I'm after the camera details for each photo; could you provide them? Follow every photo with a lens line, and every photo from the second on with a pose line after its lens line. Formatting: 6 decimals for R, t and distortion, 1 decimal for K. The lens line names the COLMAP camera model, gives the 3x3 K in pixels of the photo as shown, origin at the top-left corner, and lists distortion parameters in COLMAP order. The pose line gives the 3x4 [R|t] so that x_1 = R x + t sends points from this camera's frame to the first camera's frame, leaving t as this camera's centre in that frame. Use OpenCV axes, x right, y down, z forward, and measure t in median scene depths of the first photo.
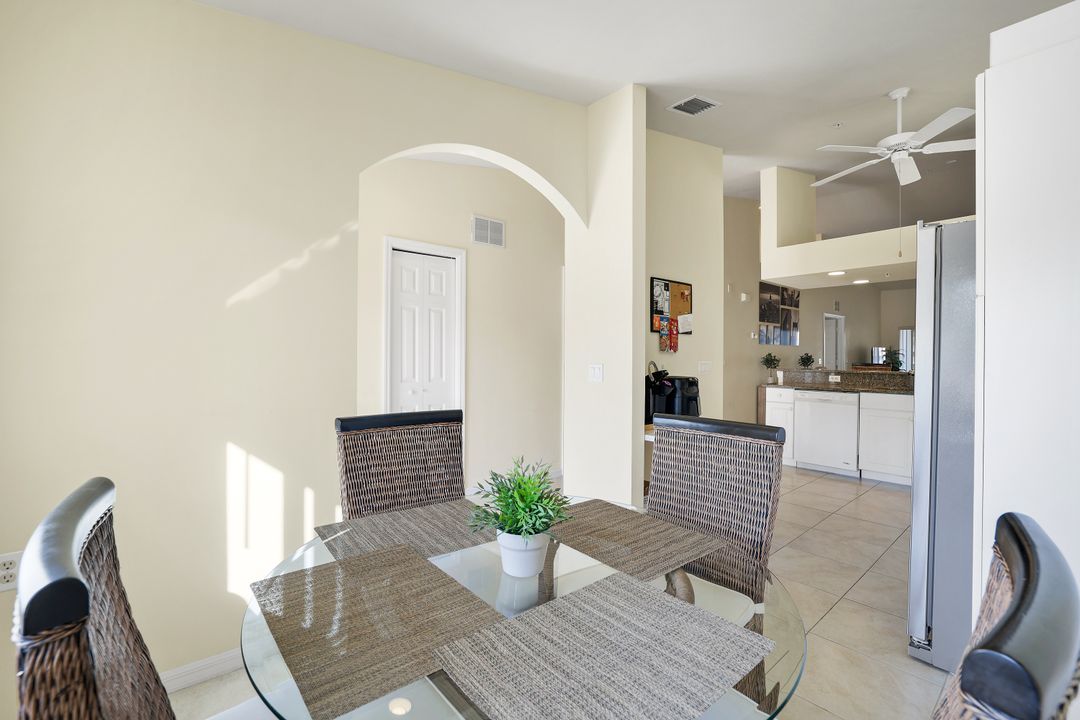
lens RADIAL K [[481.0, 0, 533.2], [0, 481.0, 352.2], [0, 0, 1]] dist [-0.030661, 0.001070]
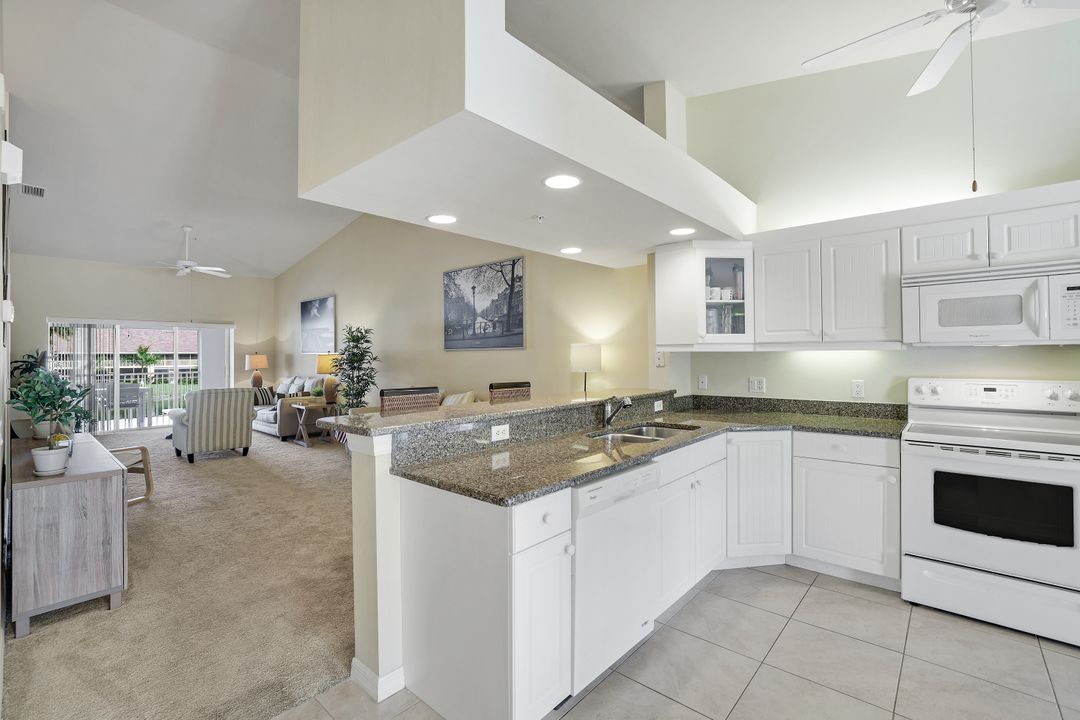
lens RADIAL K [[481.0, 0, 533.2], [0, 481.0, 352.2], [0, 0, 1]] dist [-0.030661, 0.001070]
pose [[-0.119219, 0.001473, 0.992867, 0.142910], [0.002561, 0.999996, -0.001176, -0.010032], [-0.992865, 0.002402, -0.119222, 0.699127]]
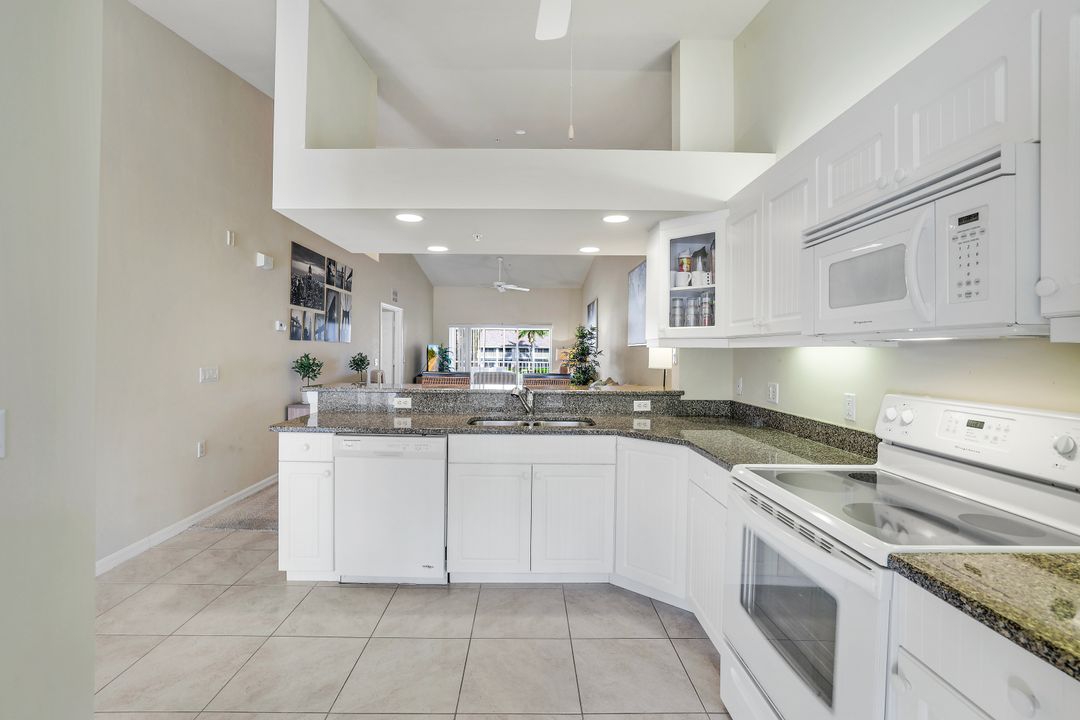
lens RADIAL K [[481.0, 0, 533.2], [0, 481.0, 352.2], [0, 0, 1]] dist [-0.030661, 0.001070]
pose [[0.649750, -0.000681, 0.760148, 0.197696], [-0.009603, 0.999912, 0.009104, -0.009549], [-0.760087, -0.013215, 0.649687, 0.337537]]
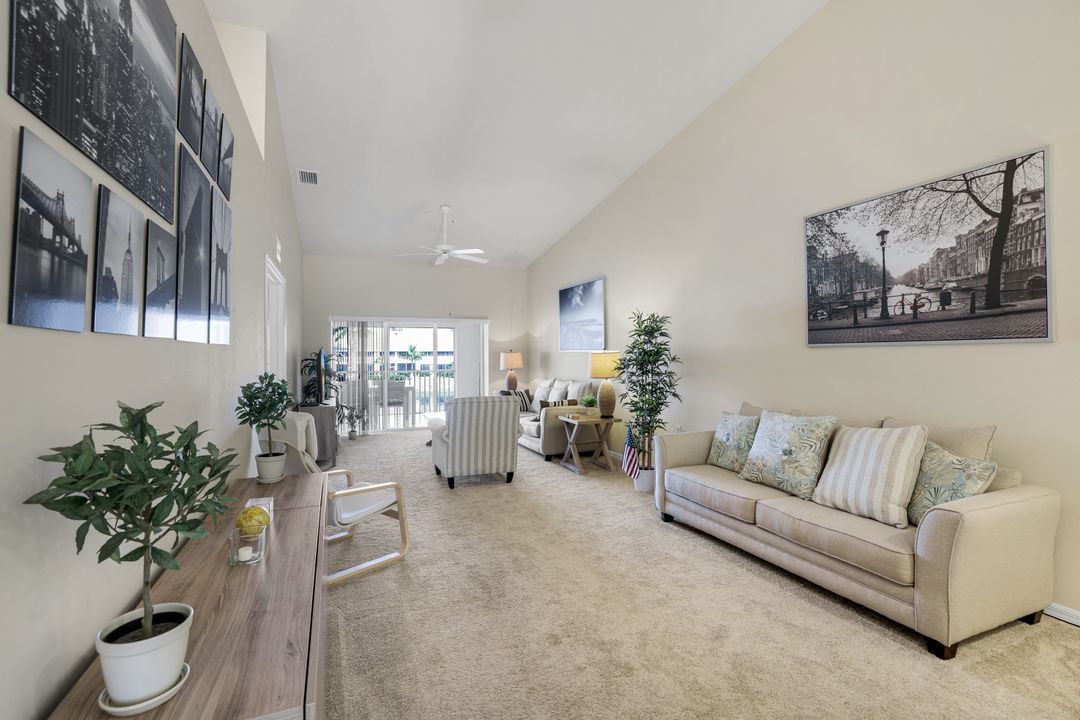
lens RADIAL K [[481.0, 0, 533.2], [0, 481.0, 352.2], [0, 0, 1]] dist [-0.030661, 0.001070]
pose [[0.320857, -0.004784, 0.947115, 0.411076], [0.004629, 0.999983, 0.003483, -0.011611], [-0.947116, 0.003267, 0.320874, 0.855475]]
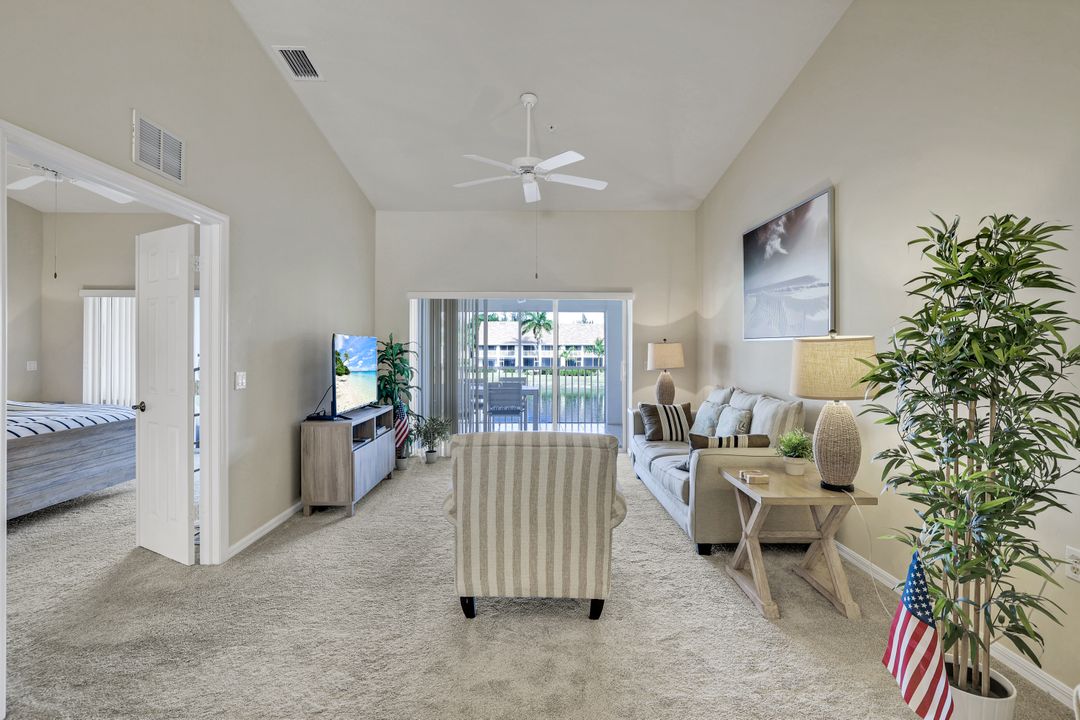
lens RADIAL K [[508.4, 0, 535.8], [0, 508.4, 345.4], [0, 0, 1]] dist [-0.019151, 0.000789]
pose [[0.650684, 0.000517, 0.759348, 0.746963], [-0.001019, 0.999999, 0.000192, -0.004217], [-0.759348, -0.000899, 0.650684, 0.917238]]
